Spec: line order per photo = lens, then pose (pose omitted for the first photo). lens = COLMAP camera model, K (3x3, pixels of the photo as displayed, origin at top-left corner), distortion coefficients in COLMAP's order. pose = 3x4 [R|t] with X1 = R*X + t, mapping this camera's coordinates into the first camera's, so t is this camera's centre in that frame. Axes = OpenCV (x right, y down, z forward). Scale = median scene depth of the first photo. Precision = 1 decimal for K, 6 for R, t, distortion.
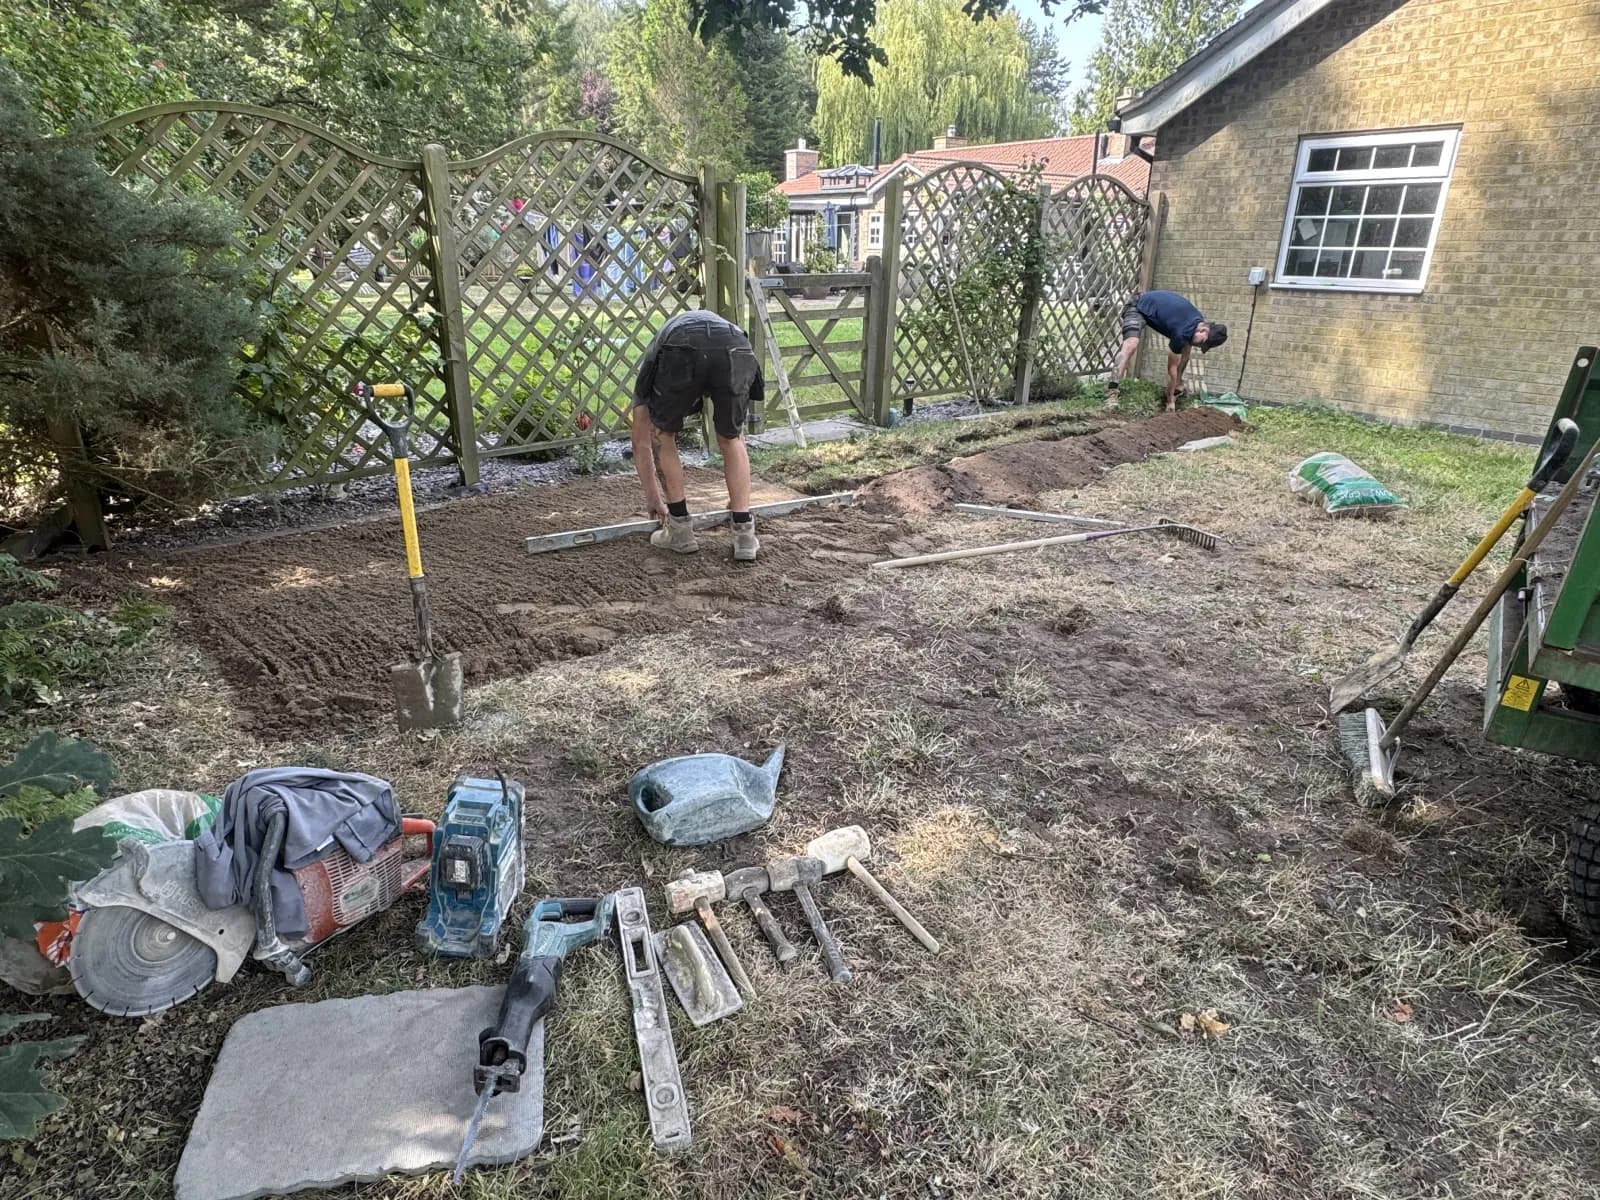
lens RADIAL K [[965.4, 0, 803.2], [0, 965.4, 599.8], [0, 0, 1]] dist [0.009638, 0.000208]
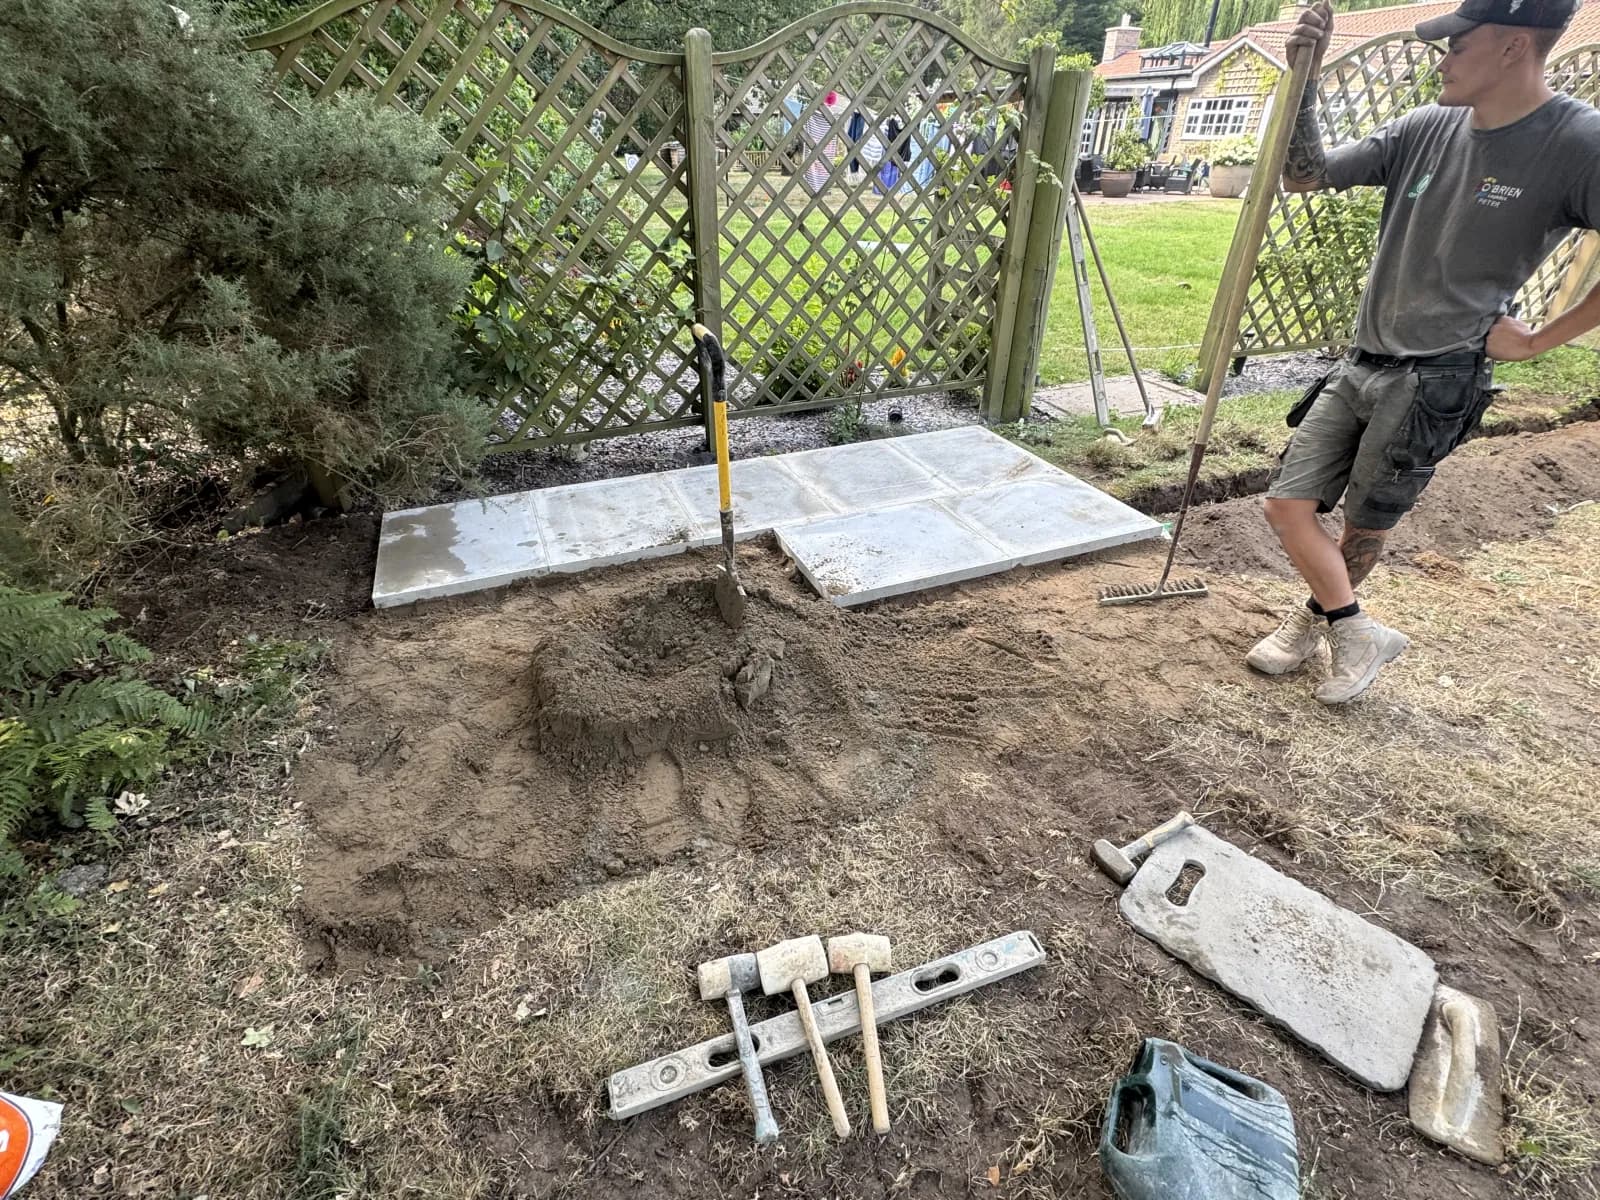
lens RADIAL K [[787.0, 0, 794.1], [0, 787.0, 600.9], [0, 0, 1]] dist [0.000744, 0.000206]
pose [[0.949691, 0.159681, -0.269422, -0.051375], [-0.106307, 0.973542, 0.202275, -0.130697], [0.294594, -0.163457, 0.941539, 0.290206]]
